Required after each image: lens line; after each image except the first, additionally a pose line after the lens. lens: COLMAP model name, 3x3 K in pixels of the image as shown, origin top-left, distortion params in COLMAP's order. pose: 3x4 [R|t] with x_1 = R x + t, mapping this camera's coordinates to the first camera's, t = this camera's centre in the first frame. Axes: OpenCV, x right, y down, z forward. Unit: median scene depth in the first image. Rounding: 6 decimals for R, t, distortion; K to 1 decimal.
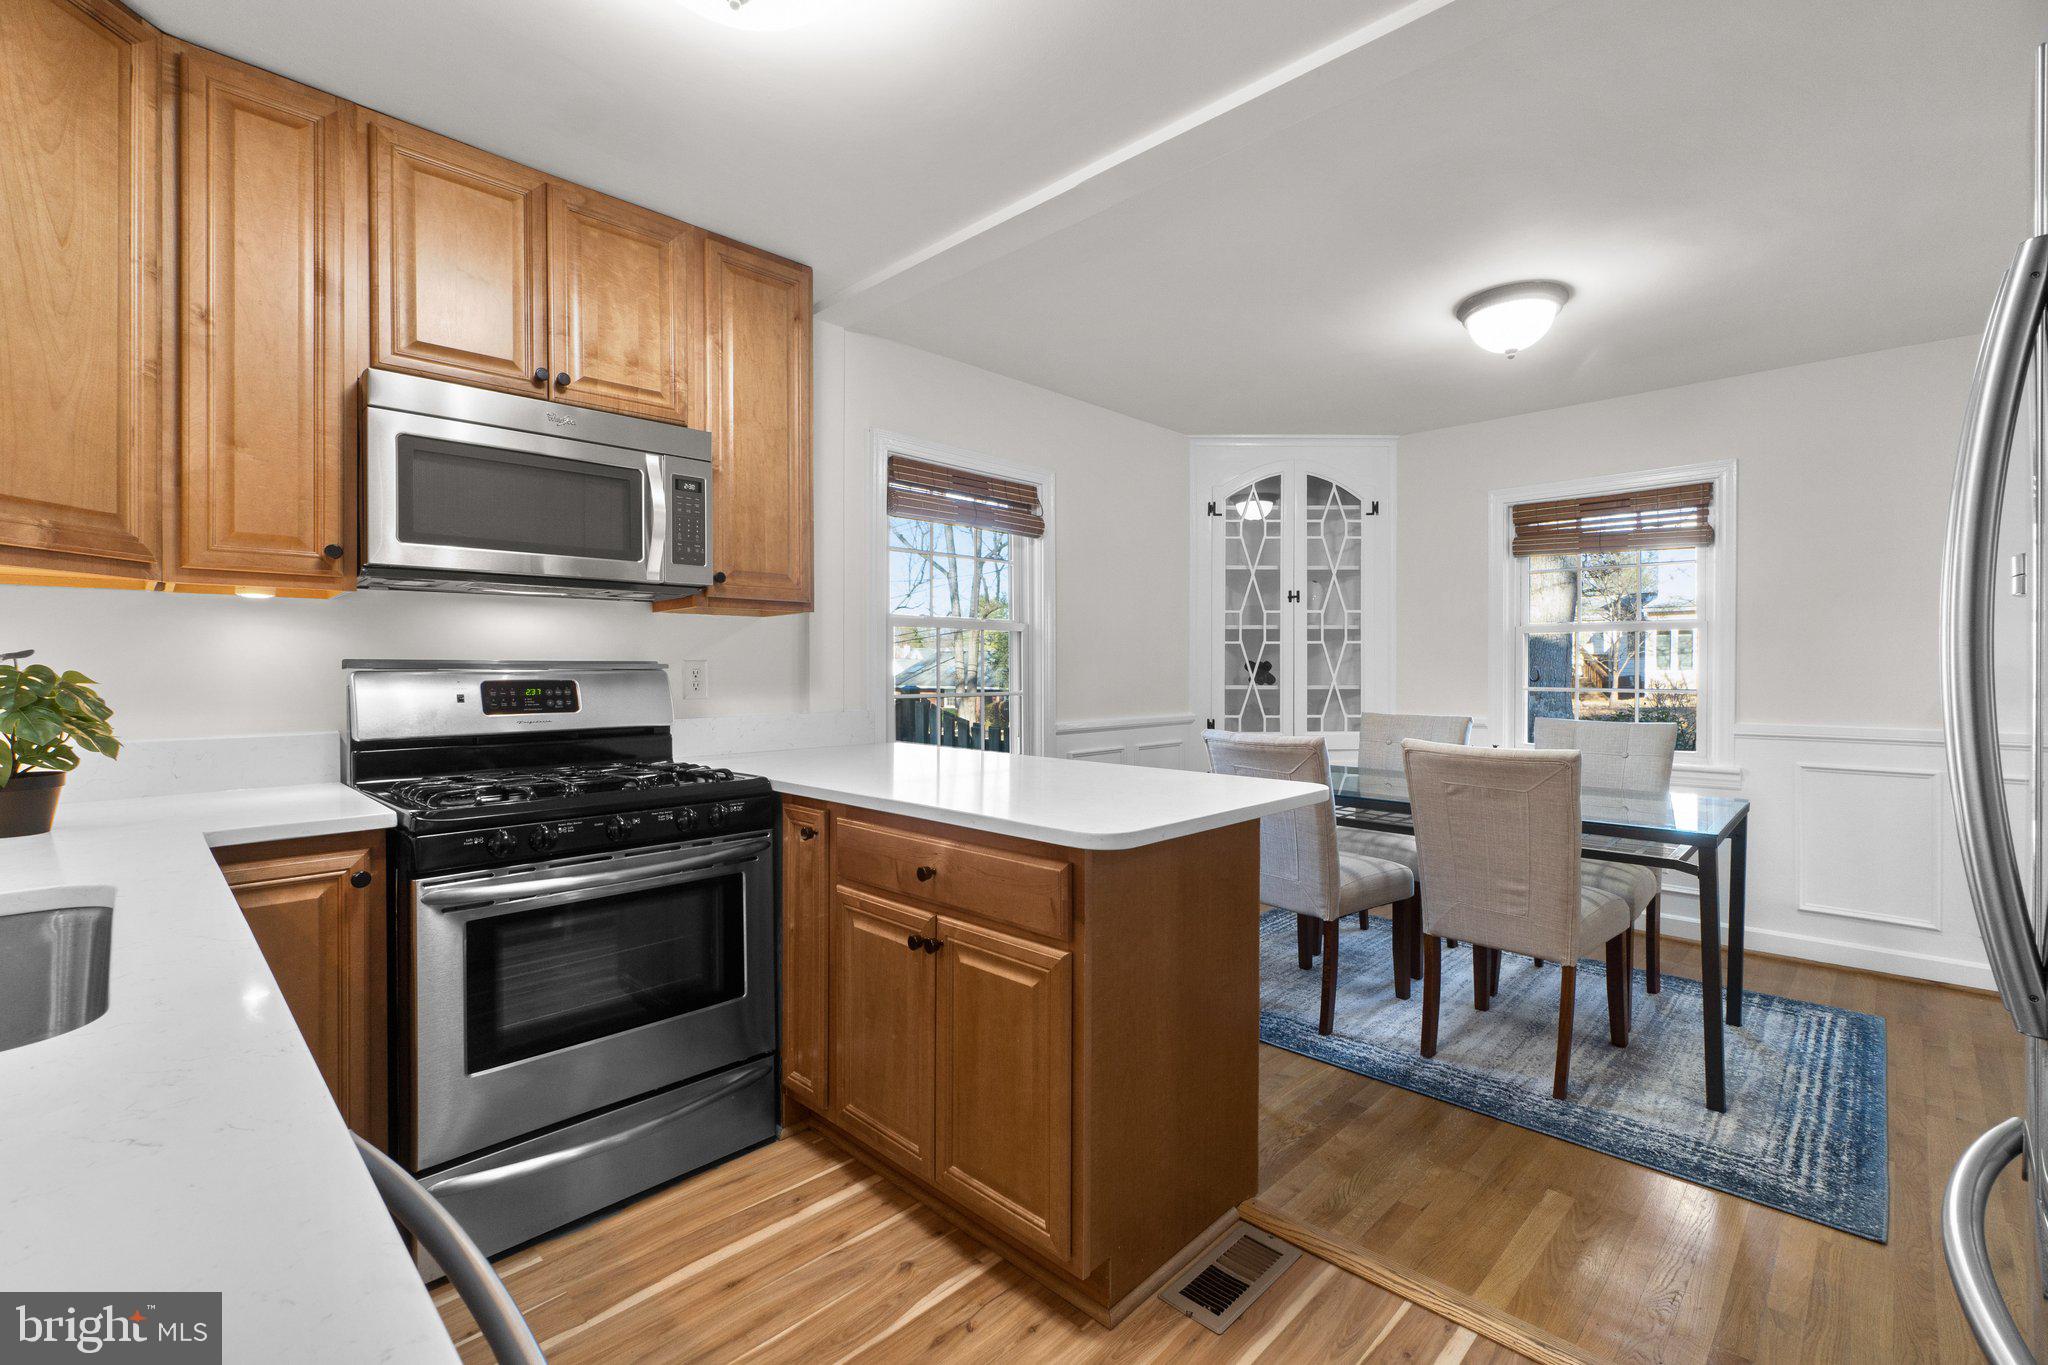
lens RADIAL K [[894.3, 0, 1016.5], [0, 894.3, 666.1], [0, 0, 1]] dist [0.000469, 0.000129]
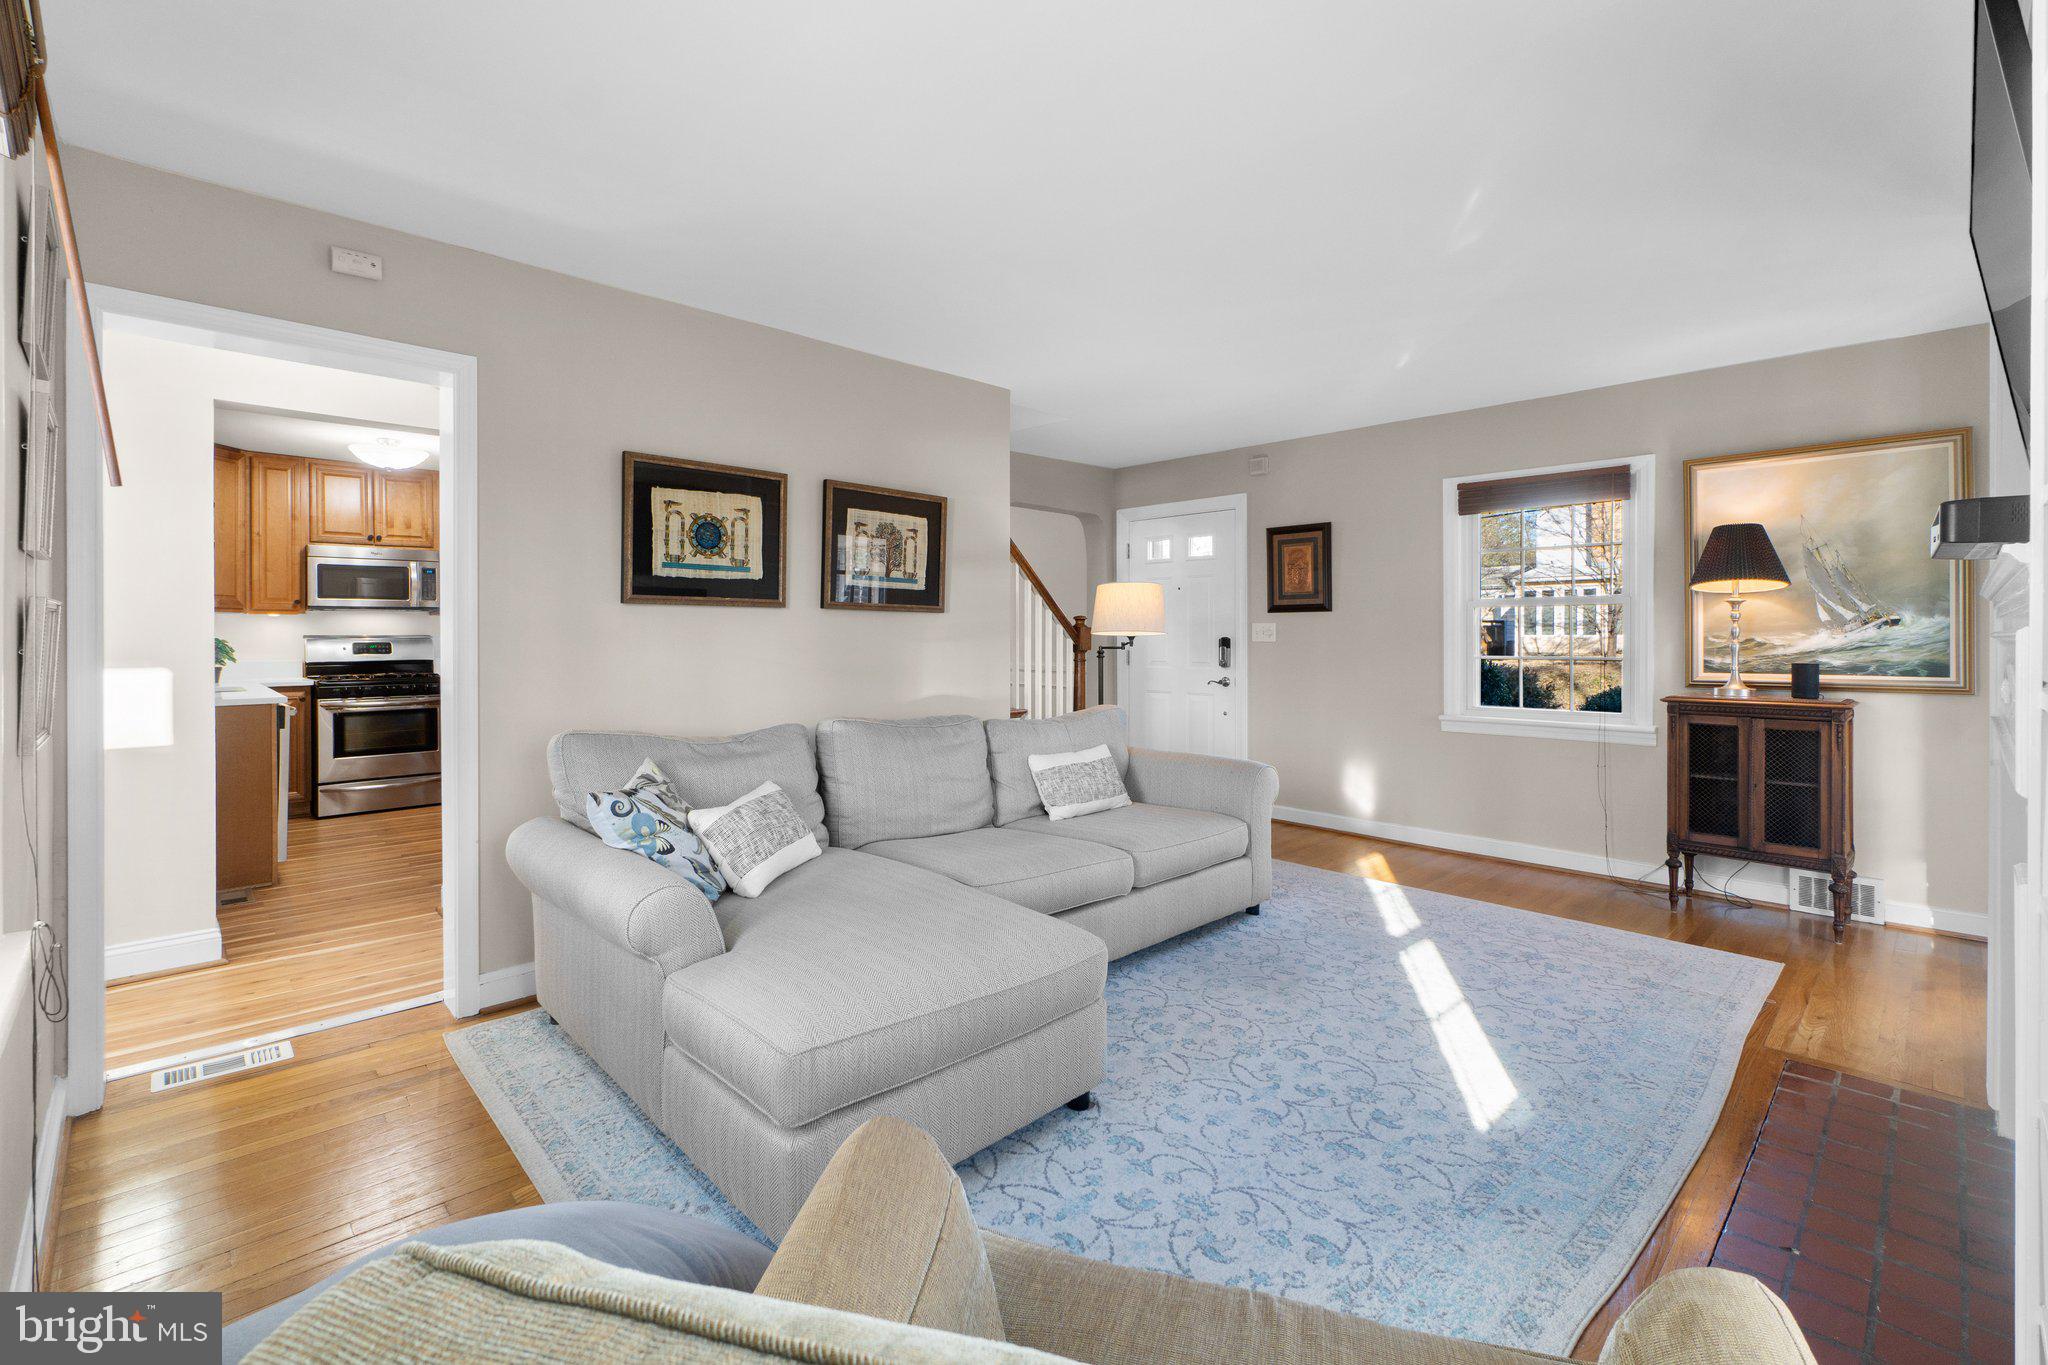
lens RADIAL K [[903.3, 0, 1024.8], [0, 903.3, 630.6], [0, 0, 1]] dist [-0.000522, -0.000144]
pose [[0.999789, -0.002845, -0.020348, 1.377530], [0.002821, 0.999995, -0.001179, -0.009993], [0.020352, 0.001121, 0.999792, -1.574252]]
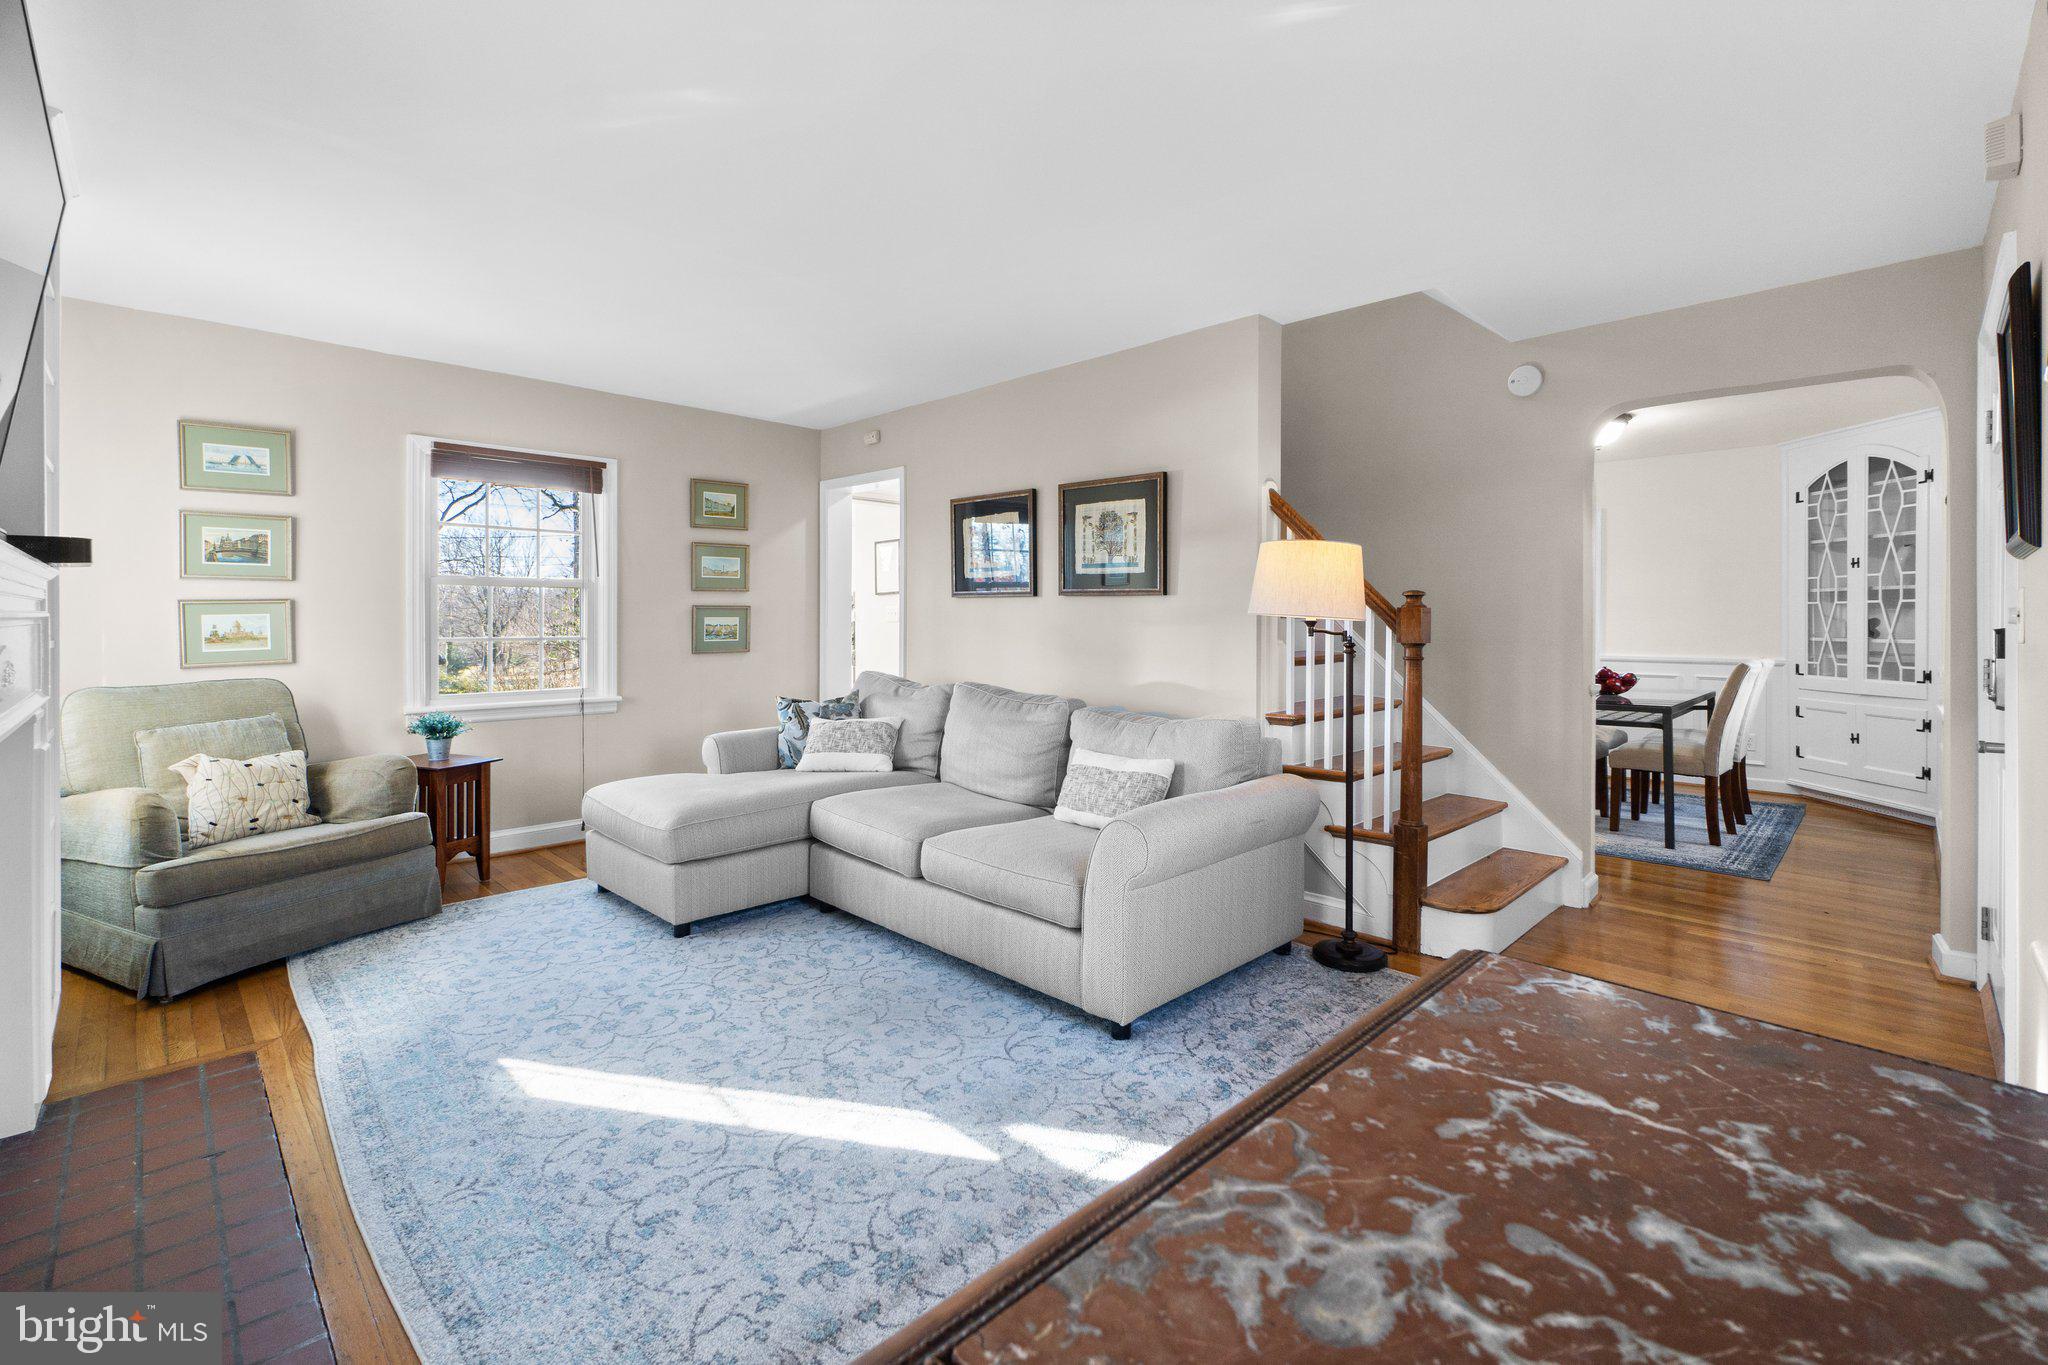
lens RADIAL K [[892.8, 0, 1024.8], [0, 892.8, 621.3], [0, 0, 1]] dist [-0.002280, -0.000428]
pose [[-0.010726, -0.000326, -0.999942, 2.729086], [-0.000911, 1.000000, -0.000316, 0.000447], [0.999942, 0.000908, -0.010726, -0.144370]]
